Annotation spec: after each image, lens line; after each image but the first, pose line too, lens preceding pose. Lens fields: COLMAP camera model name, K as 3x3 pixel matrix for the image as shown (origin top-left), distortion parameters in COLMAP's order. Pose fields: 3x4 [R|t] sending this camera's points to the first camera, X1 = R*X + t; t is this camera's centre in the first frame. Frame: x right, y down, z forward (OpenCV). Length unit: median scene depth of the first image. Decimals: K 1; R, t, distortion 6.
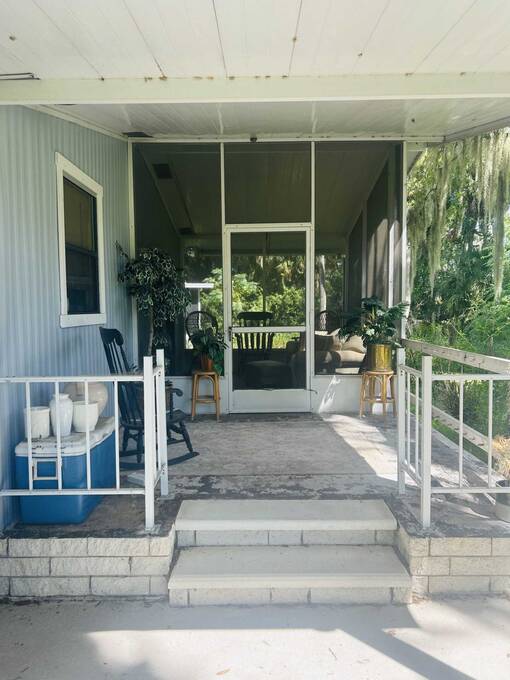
lens RADIAL K [[516.0, 0, 254.5], [0, 516.0, 340.6], [0, 0, 1]] dist [0.036294, -0.001846]
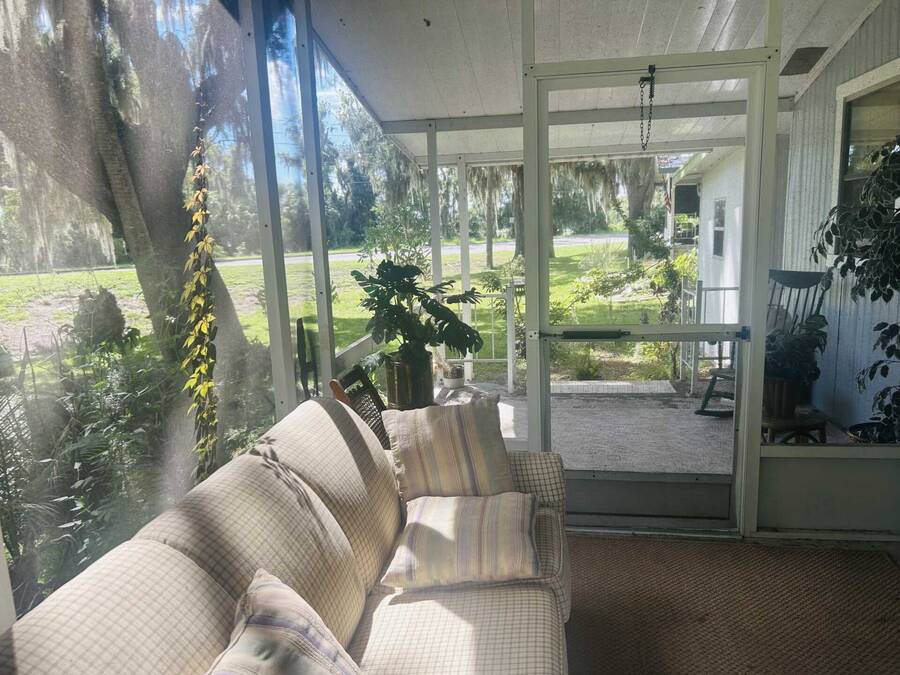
lens RADIAL K [[682.9, 0, 447.3], [0, 682.9, 337.6], [0, 0, 1]] dist [0.036294, -0.001846]
pose [[-0.987002, 0.020126, 0.159444, 0.034547], [0.058578, 0.968928, 0.240307, -0.061746], [-0.149653, 0.246523, -0.957513, 0.587002]]
